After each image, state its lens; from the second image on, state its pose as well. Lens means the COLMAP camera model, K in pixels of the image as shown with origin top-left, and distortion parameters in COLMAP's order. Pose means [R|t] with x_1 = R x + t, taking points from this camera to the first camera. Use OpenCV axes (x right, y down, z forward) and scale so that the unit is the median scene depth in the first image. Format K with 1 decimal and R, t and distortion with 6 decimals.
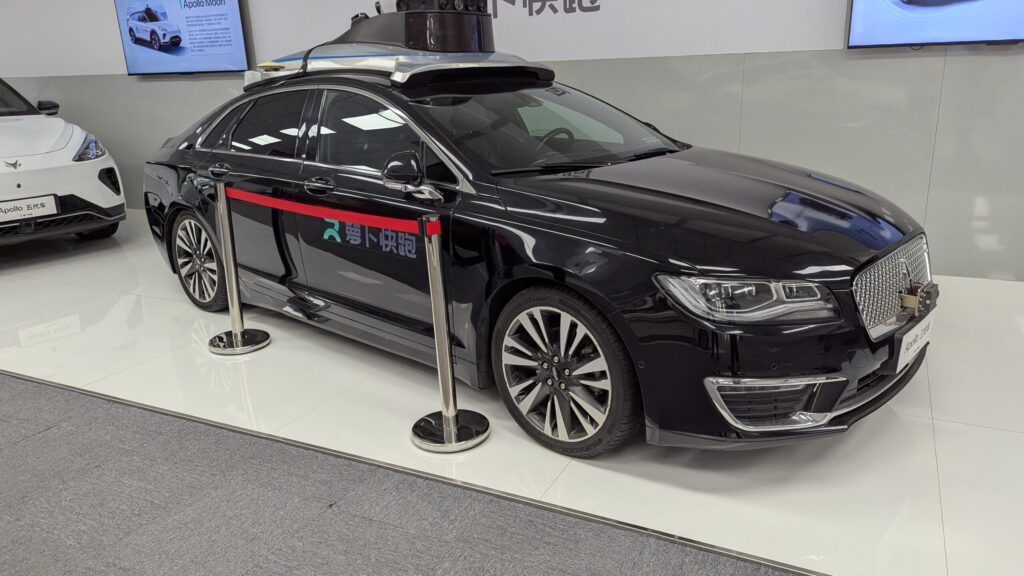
lens RADIAL K [[771.8, 0, 512.0], [0, 771.8, 288.0], [0, 0, 1]] dist [0.045244, -0.006372]
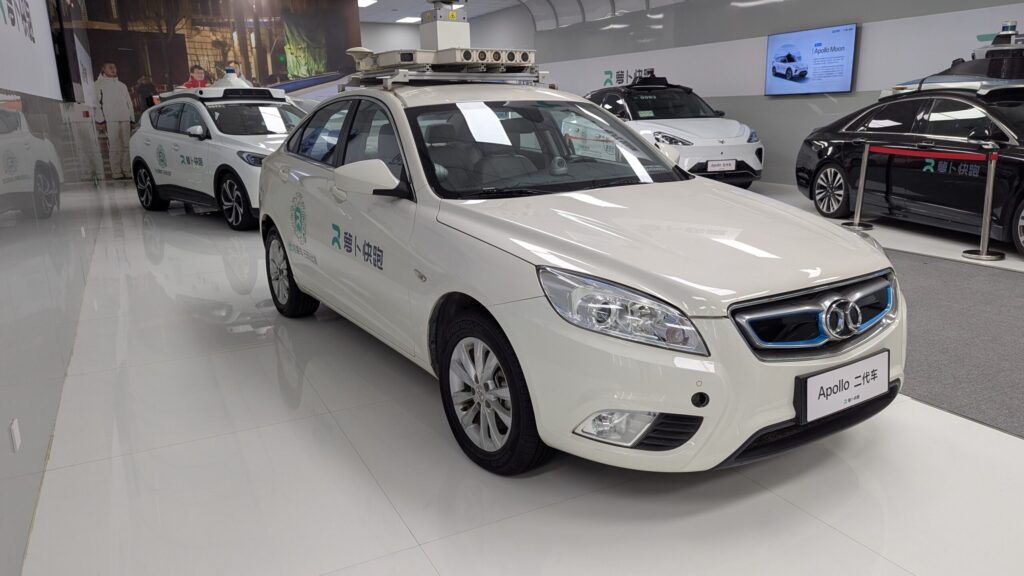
lens RADIAL K [[771.8, 0, 512.0], [0, 771.8, 288.0], [0, 0, 1]] dist [0.045244, -0.006372]
pose [[0.820675, 0.148633, -0.551725, 0.042663], [-0.165846, 0.985970, 0.018927, 0.318767], [0.546798, 0.075969, 0.833811, -1.075667]]
